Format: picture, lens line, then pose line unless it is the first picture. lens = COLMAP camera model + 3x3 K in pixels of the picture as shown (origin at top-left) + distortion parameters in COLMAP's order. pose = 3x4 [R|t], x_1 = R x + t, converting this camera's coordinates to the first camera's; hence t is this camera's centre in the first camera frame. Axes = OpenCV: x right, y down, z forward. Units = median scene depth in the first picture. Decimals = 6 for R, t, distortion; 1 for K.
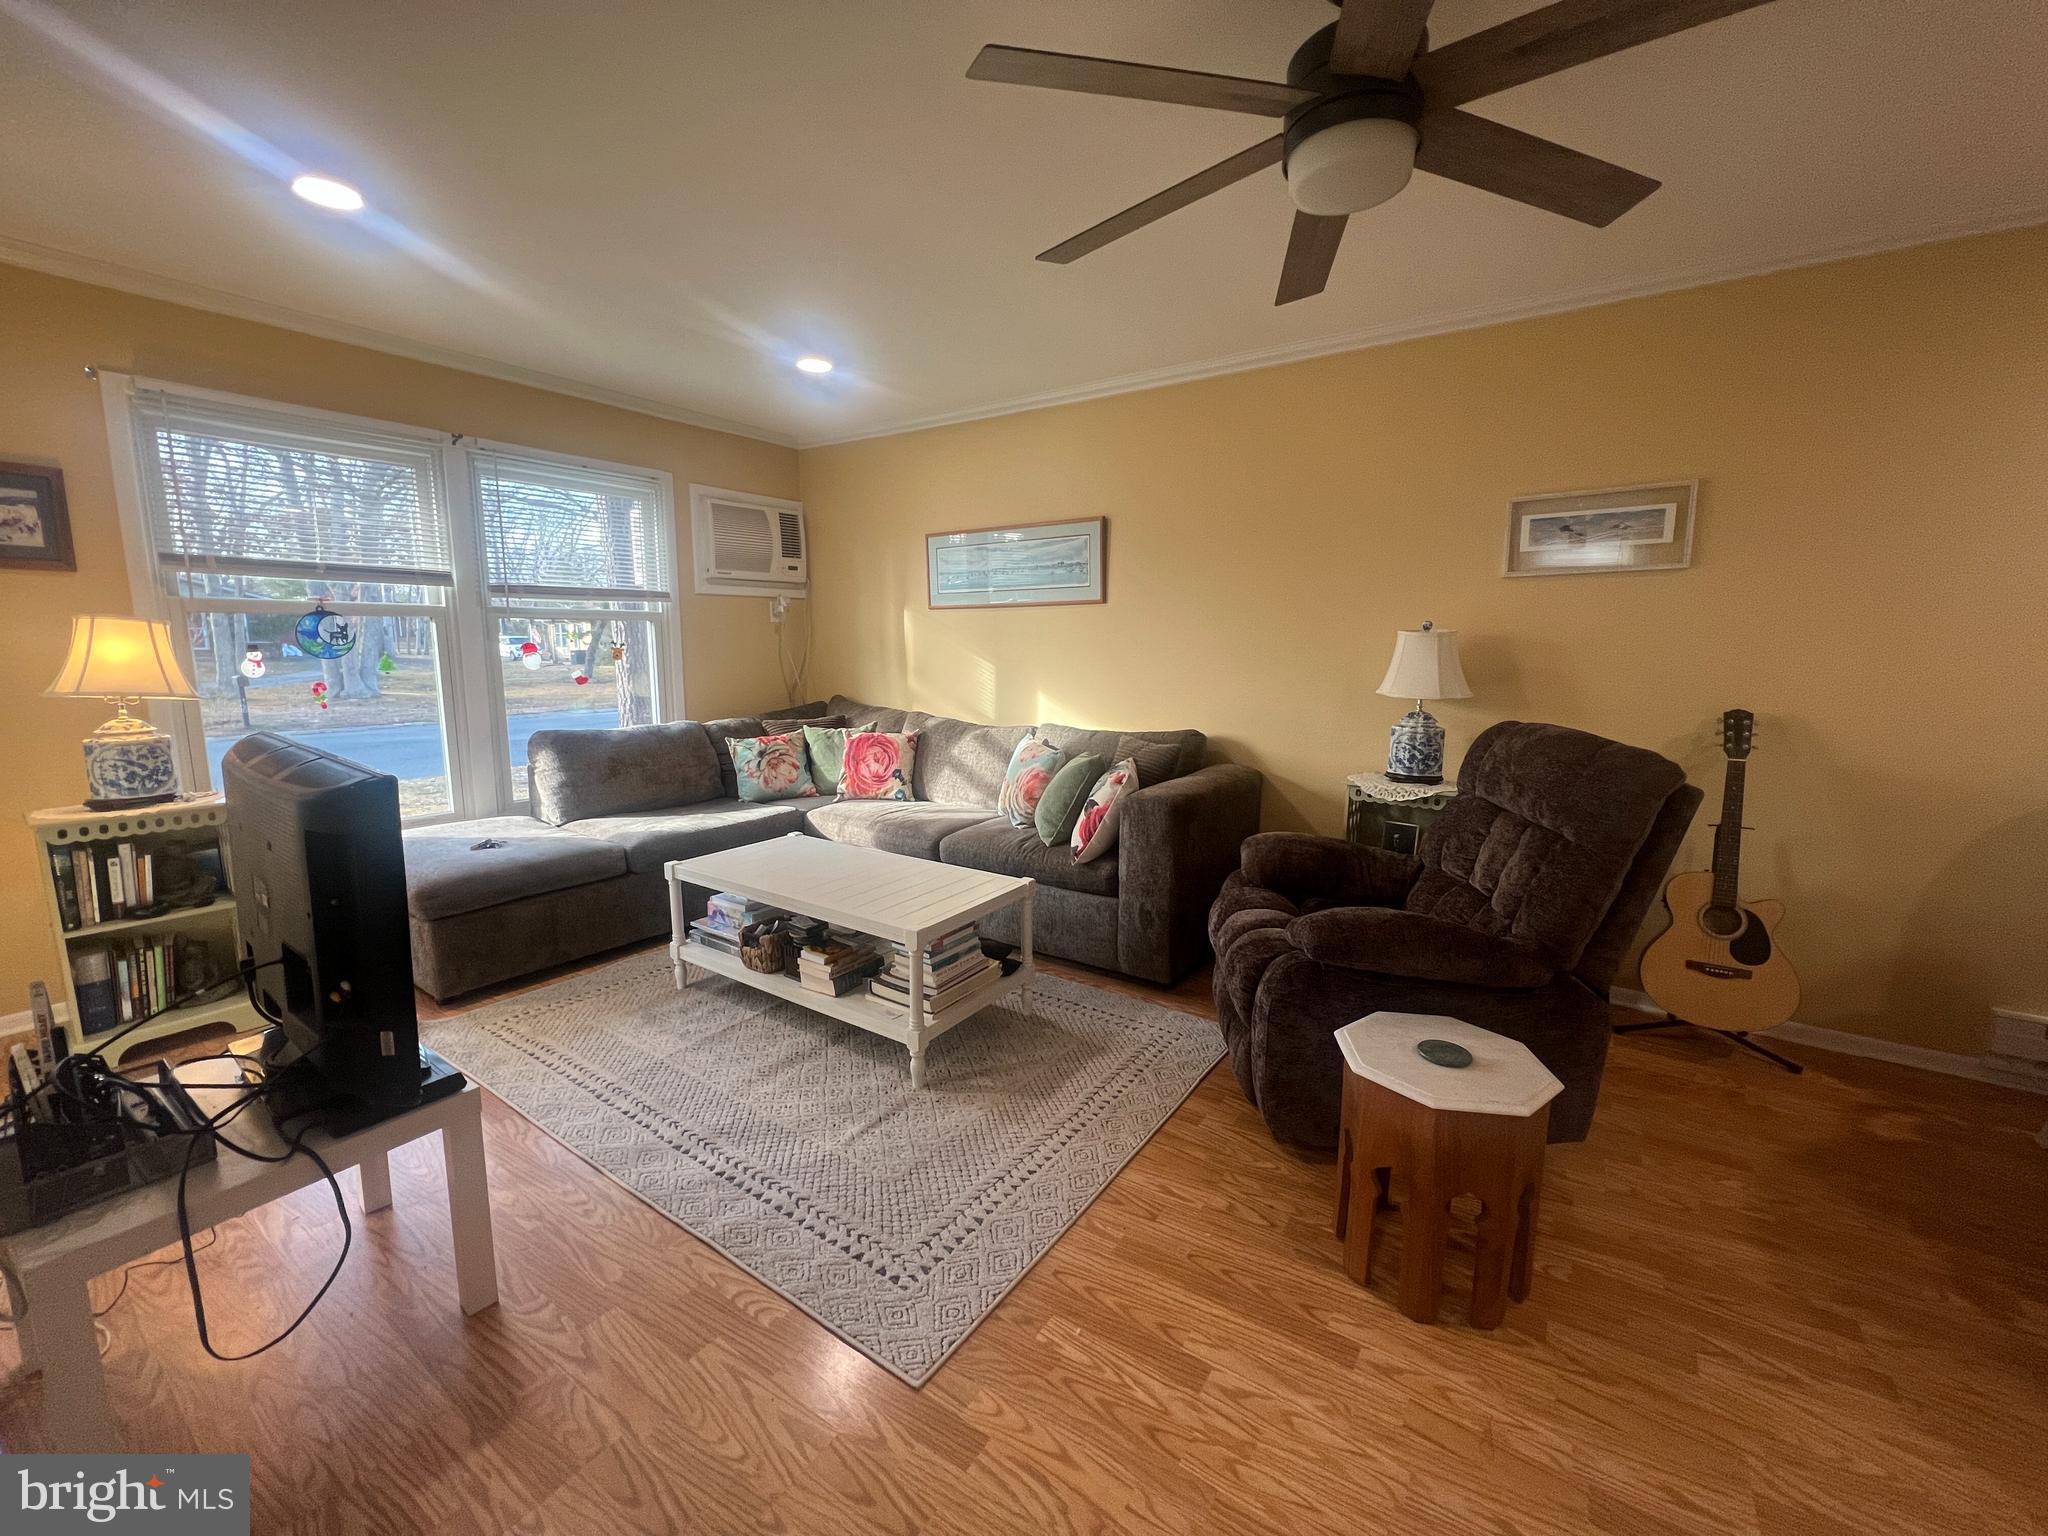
lens RADIAL K [[817.6, 0, 1021.3], [0, 817.6, 763.8], [0, 0, 1]] dist [-0.001982, 0.000376]
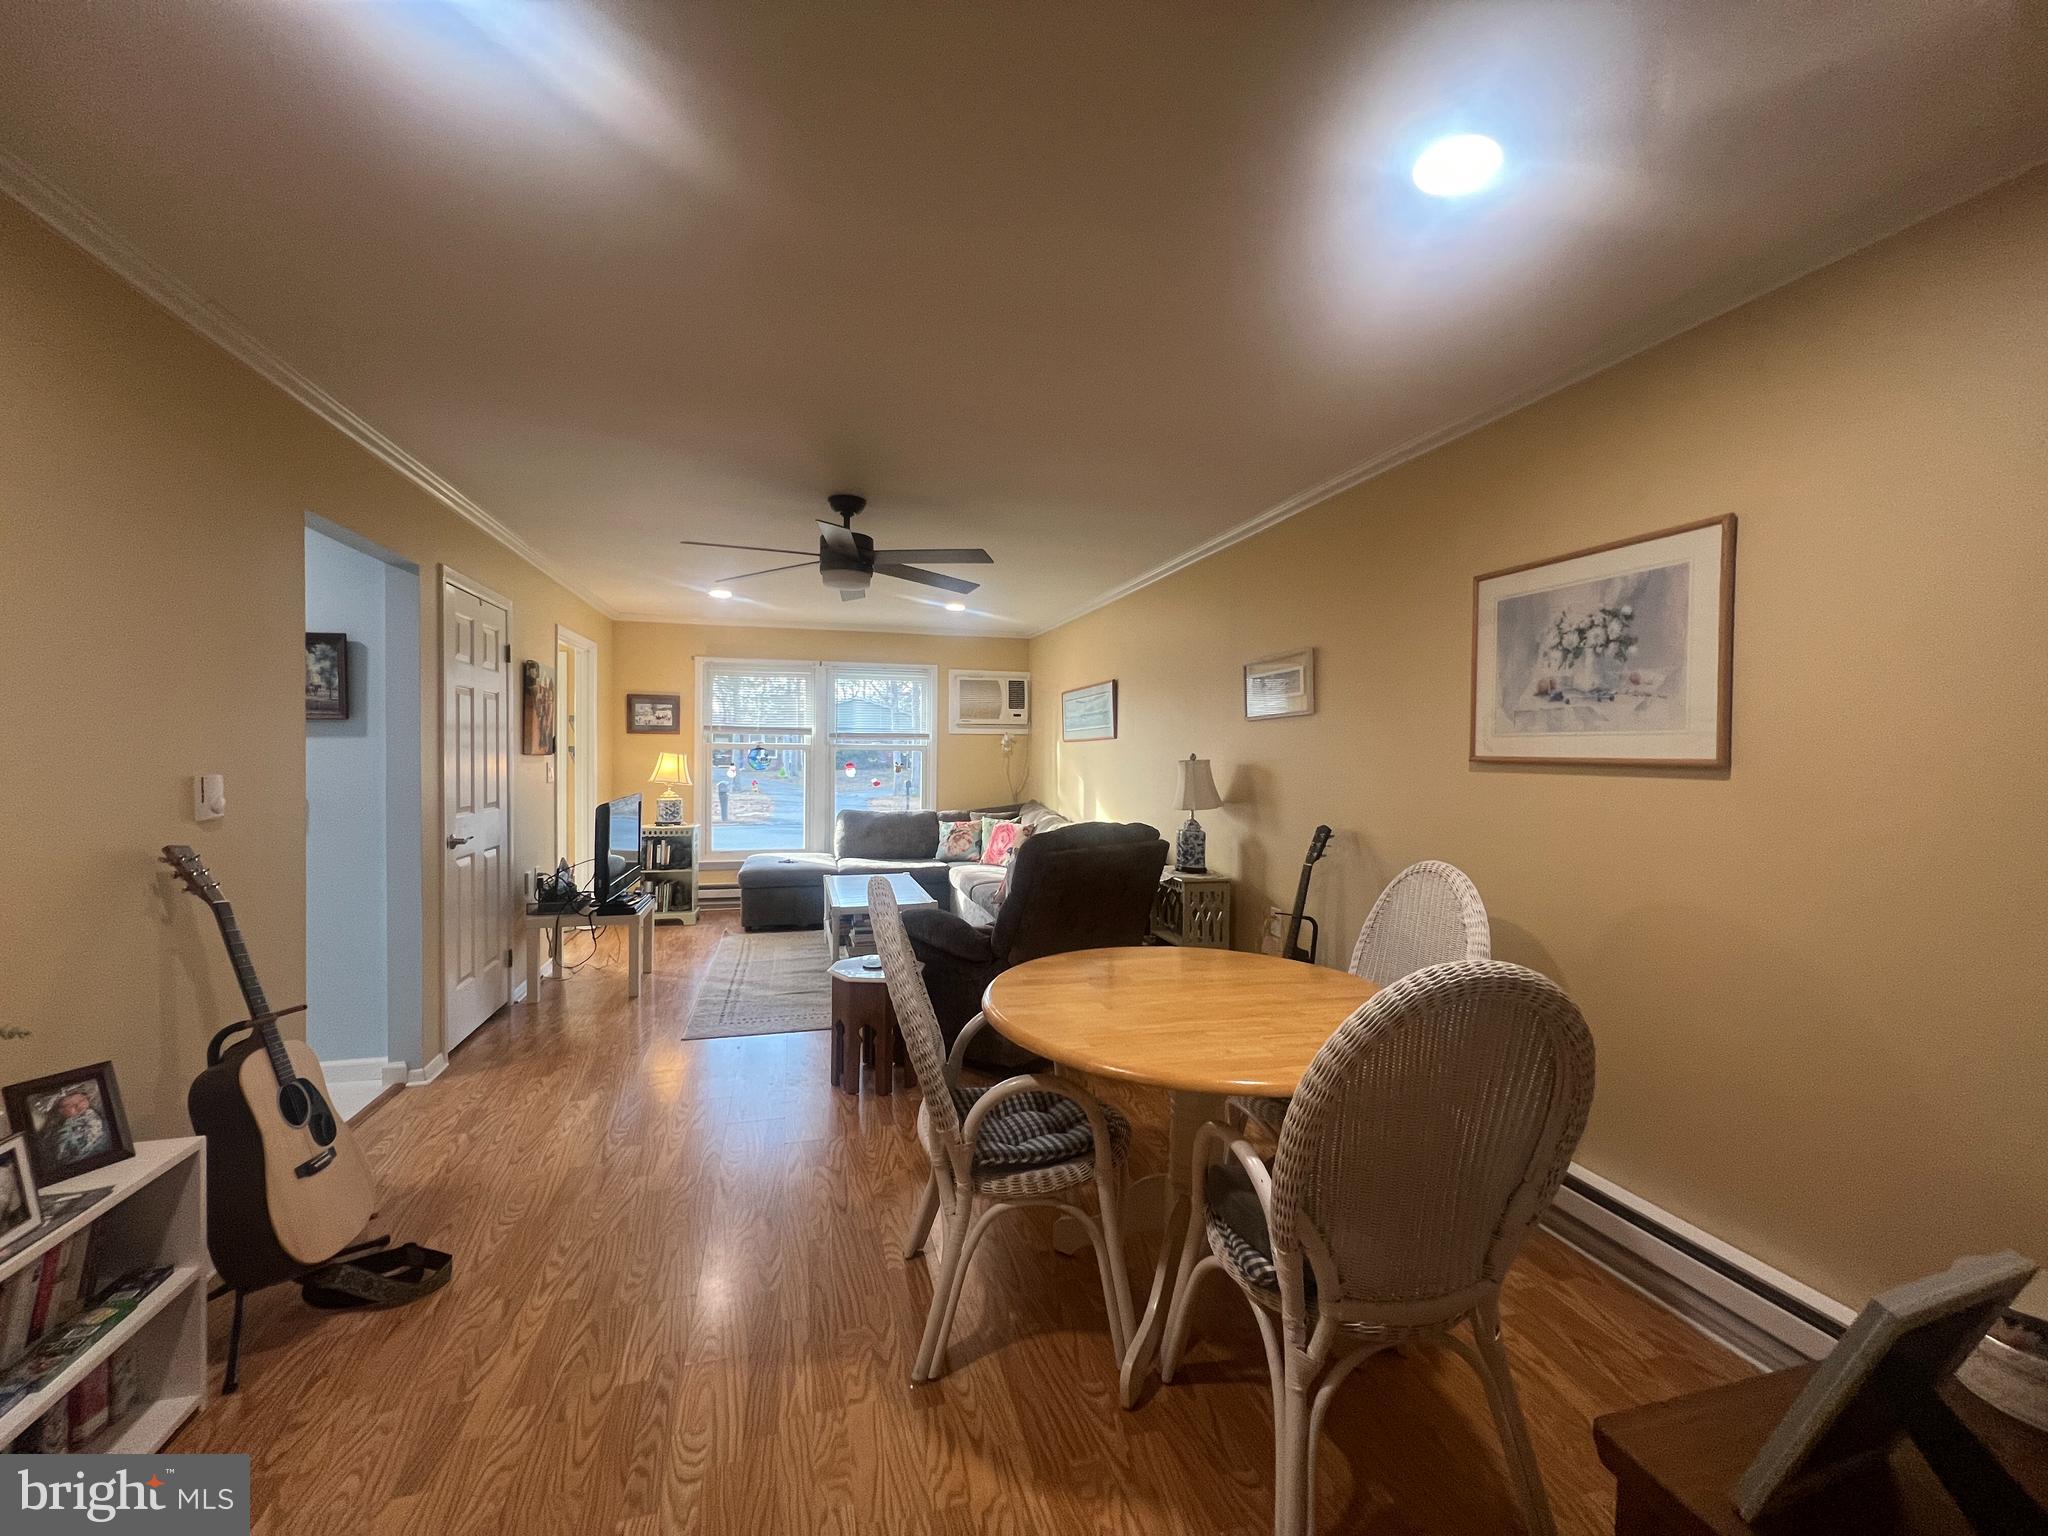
lens RADIAL K [[817.6, 0, 1021.3], [0, 817.6, 763.8], [0, 0, 1]] dist [-0.001982, 0.000376]
pose [[0.767349, 0.009022, -0.641166, 1.398221], [-0.100945, 0.989133, -0.106894, 0.022542], [0.633234, 0.146747, 0.759921, -0.271690]]
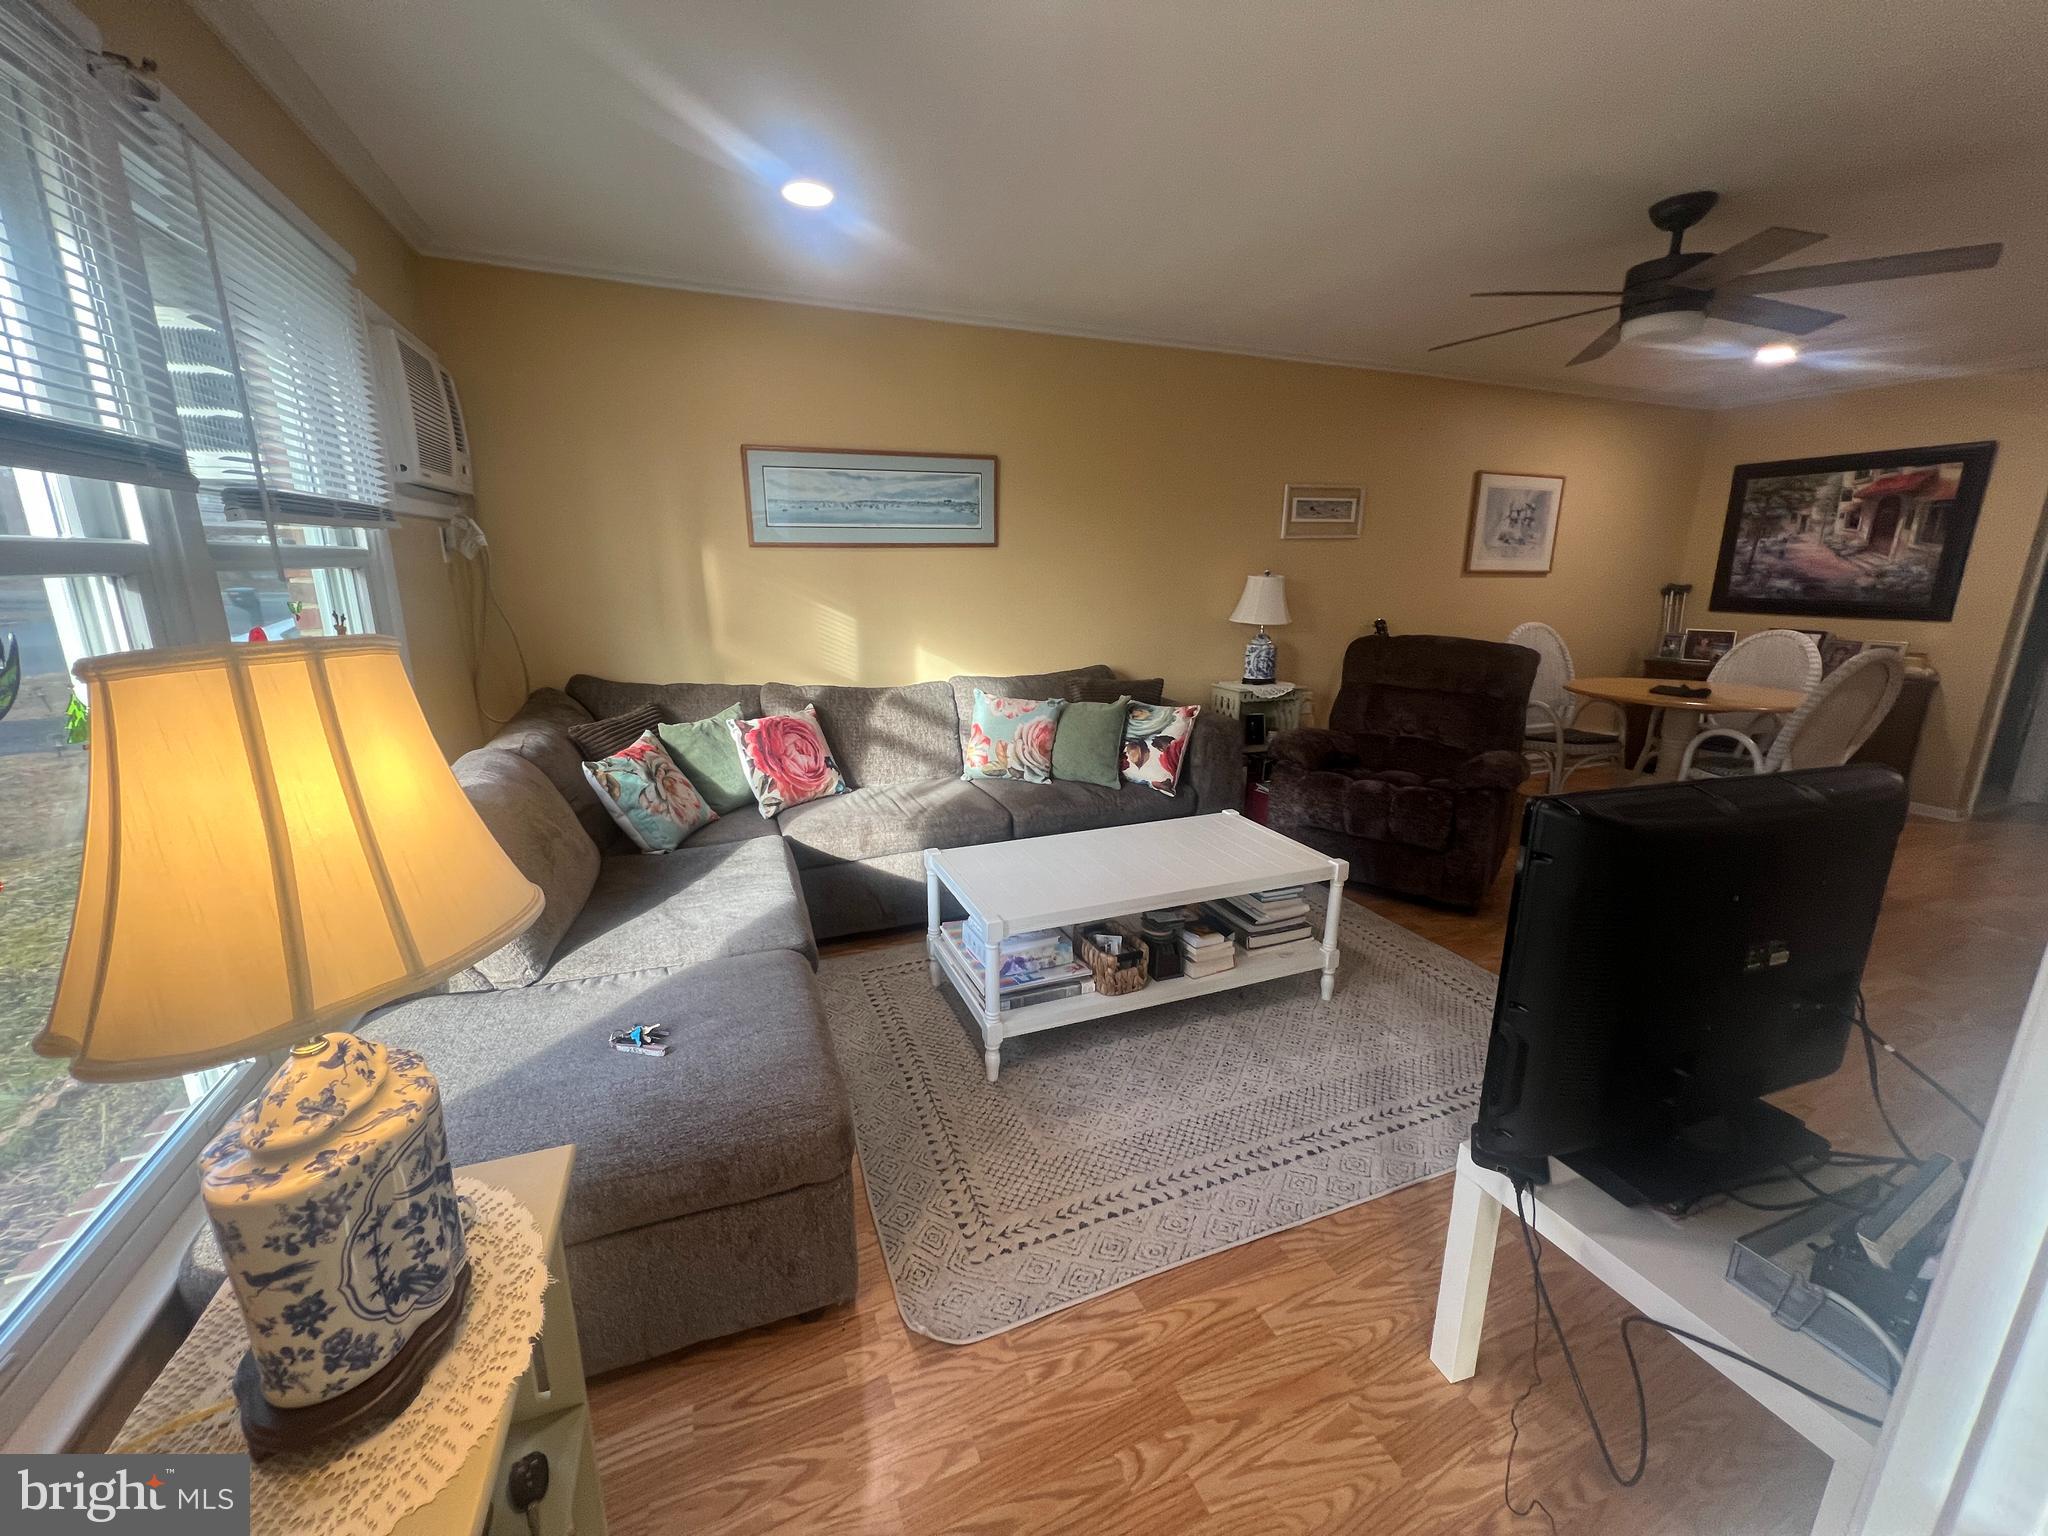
lens RADIAL K [[817.6, 0, 1021.3], [0, 817.6, 763.8], [0, 0, 1]] dist [-0.001982, 0.000376]
pose [[0.552406, -0.203608, 0.808326, -1.152693], [0.124883, 0.978980, 0.161250, -0.152056], [-0.824167, 0.011871, 0.566222, 0.669995]]
